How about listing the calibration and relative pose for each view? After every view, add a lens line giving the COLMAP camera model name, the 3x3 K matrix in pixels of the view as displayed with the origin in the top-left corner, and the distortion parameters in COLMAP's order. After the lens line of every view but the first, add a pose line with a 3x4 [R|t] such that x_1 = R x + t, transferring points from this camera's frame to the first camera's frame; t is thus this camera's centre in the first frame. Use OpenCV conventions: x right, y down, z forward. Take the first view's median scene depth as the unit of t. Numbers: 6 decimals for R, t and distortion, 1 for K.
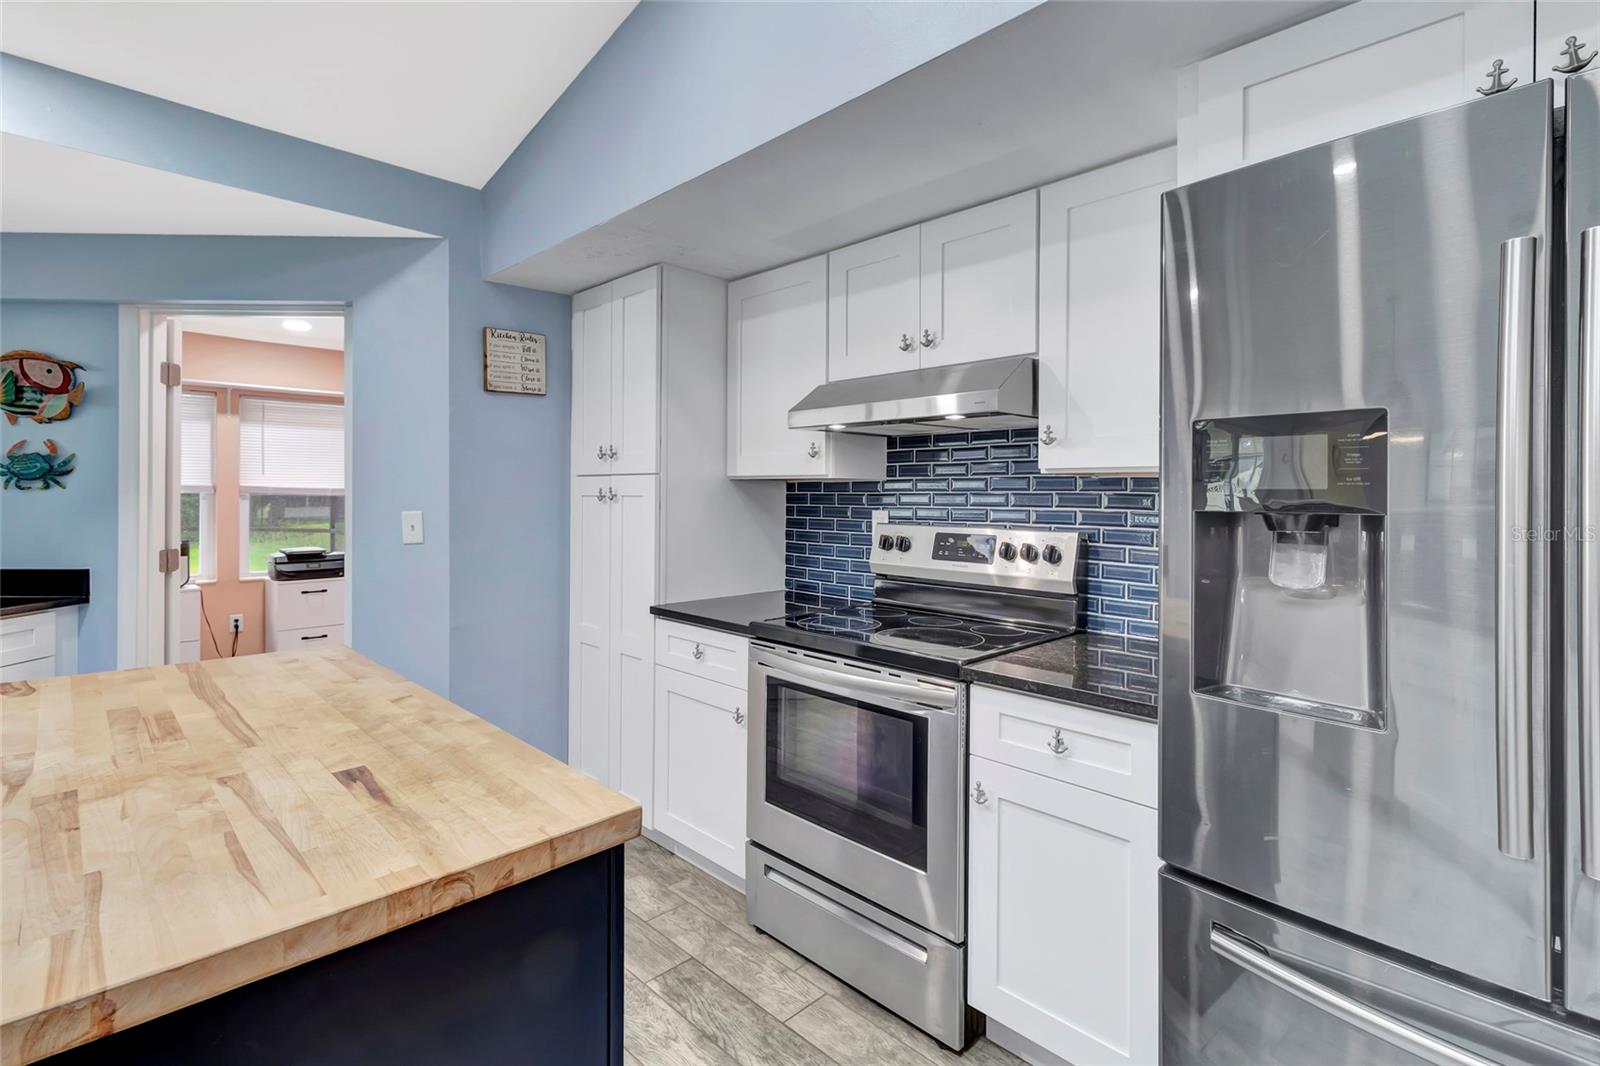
lens RADIAL K [[748.9, 0, 809.7], [0, 748.9, 500.5], [0, 0, 1]] dist [0.002277, -0.000535]
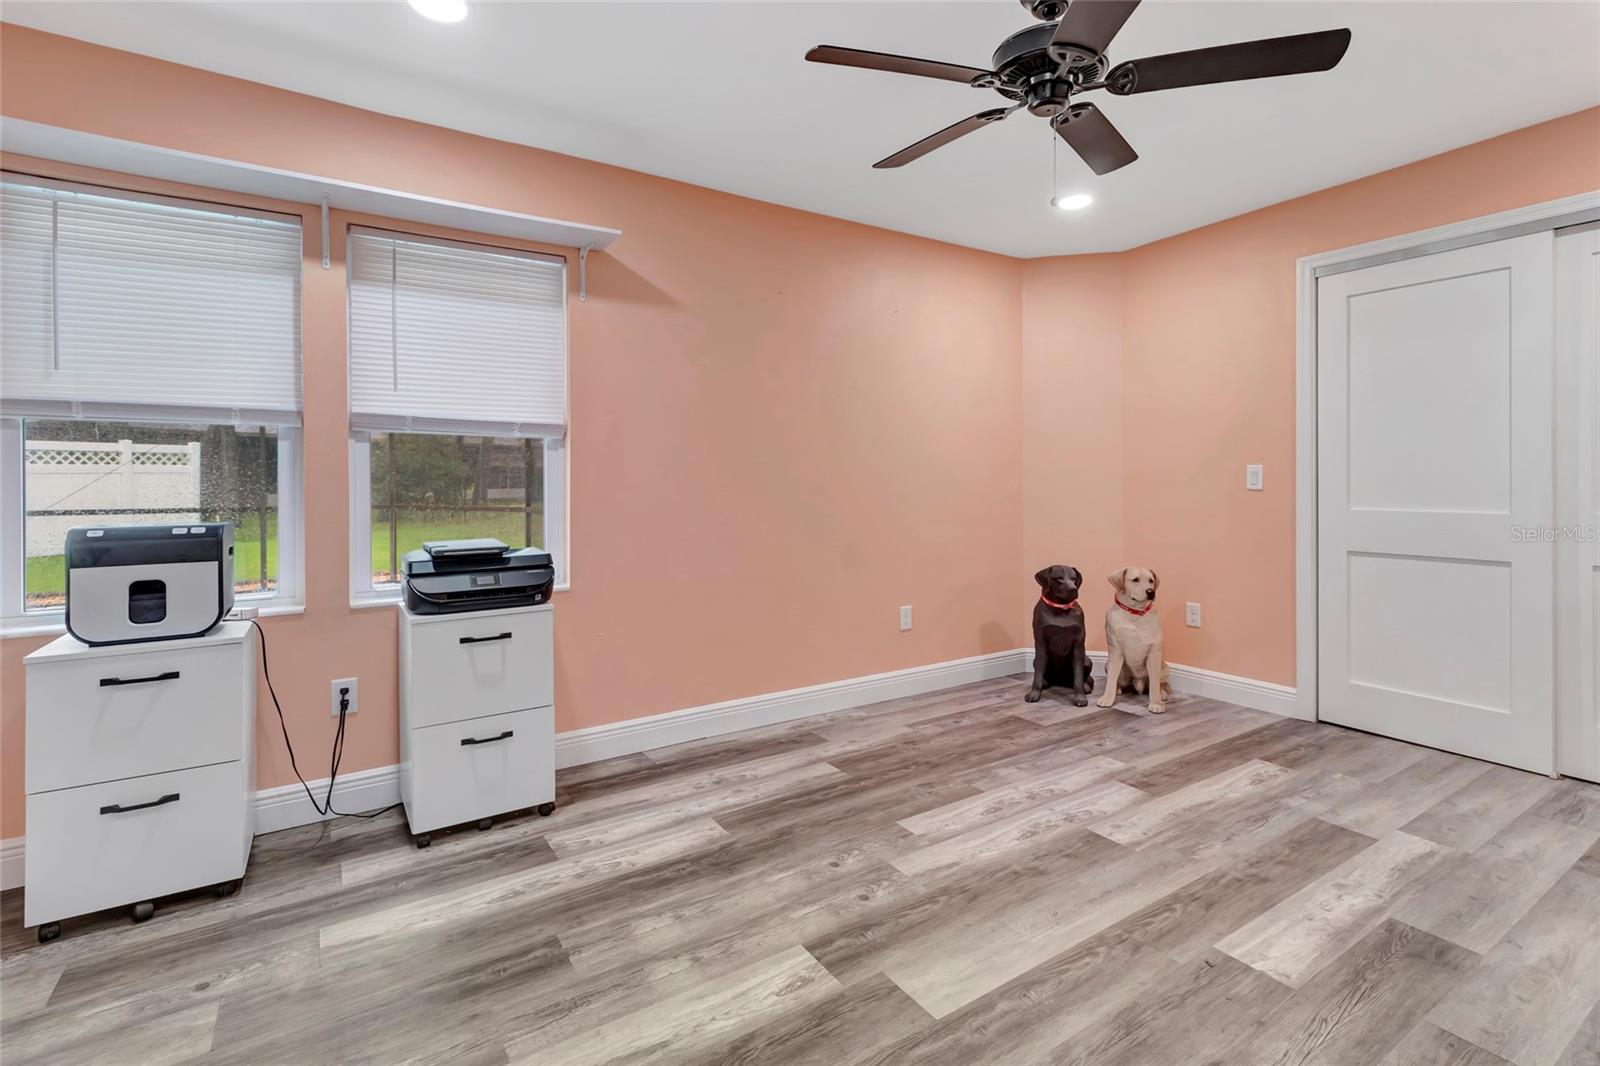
lens RADIAL K [[748.9, 0, 799.8], [0, 748.9, 519.2], [0, 0, 1]] dist [0.002277, -0.000535]
pose [[0.978843, 0.000861, -0.204613, -0.441555], [0.001392, 0.999940, 0.010865, 0.052261], [0.204610, -0.010920, 0.978783, 0.686114]]
